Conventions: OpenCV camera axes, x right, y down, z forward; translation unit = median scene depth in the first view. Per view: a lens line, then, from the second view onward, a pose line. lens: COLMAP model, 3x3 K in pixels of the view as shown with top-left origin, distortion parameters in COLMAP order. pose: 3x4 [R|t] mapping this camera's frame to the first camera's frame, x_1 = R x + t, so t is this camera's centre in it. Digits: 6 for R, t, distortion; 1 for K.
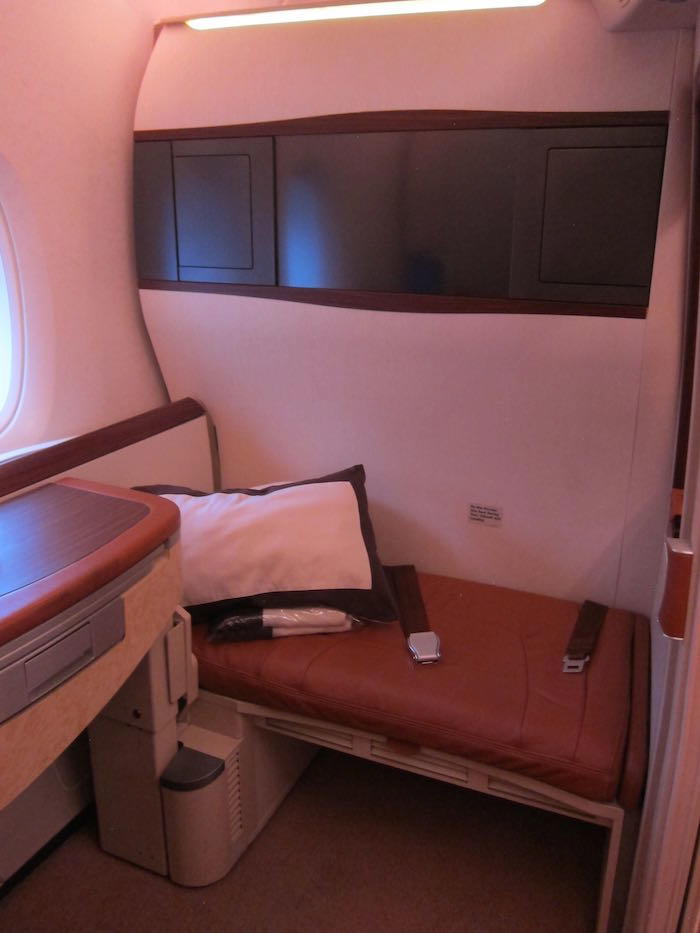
lens RADIAL K [[773.8, 0, 350.0], [0, 773.8, 466.5], [0, 0, 1]] dist [-0.041996, -0.002625]
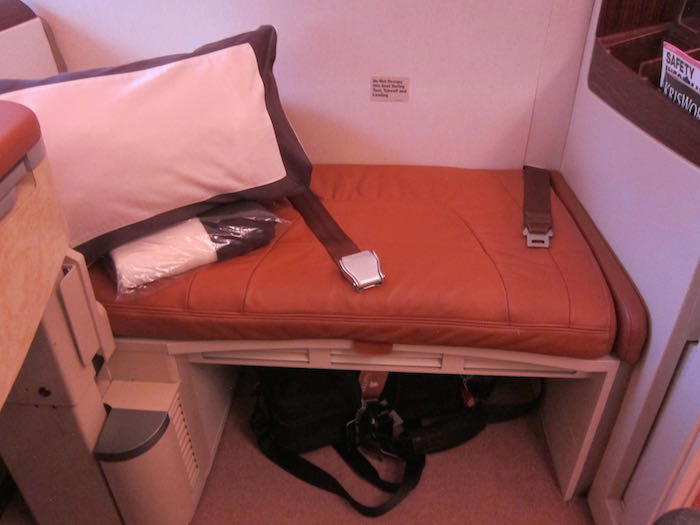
lens RADIAL K [[580.6, 0, 350.0], [0, 580.6, 262.5], [0, 0, 1]] dist [-0.041996, -0.002625]
pose [[0.942137, -0.199679, 0.269269, -0.111946], [0.121276, 0.951858, 0.281529, 0.069983], [-0.312521, -0.232583, 0.920997, 0.387086]]
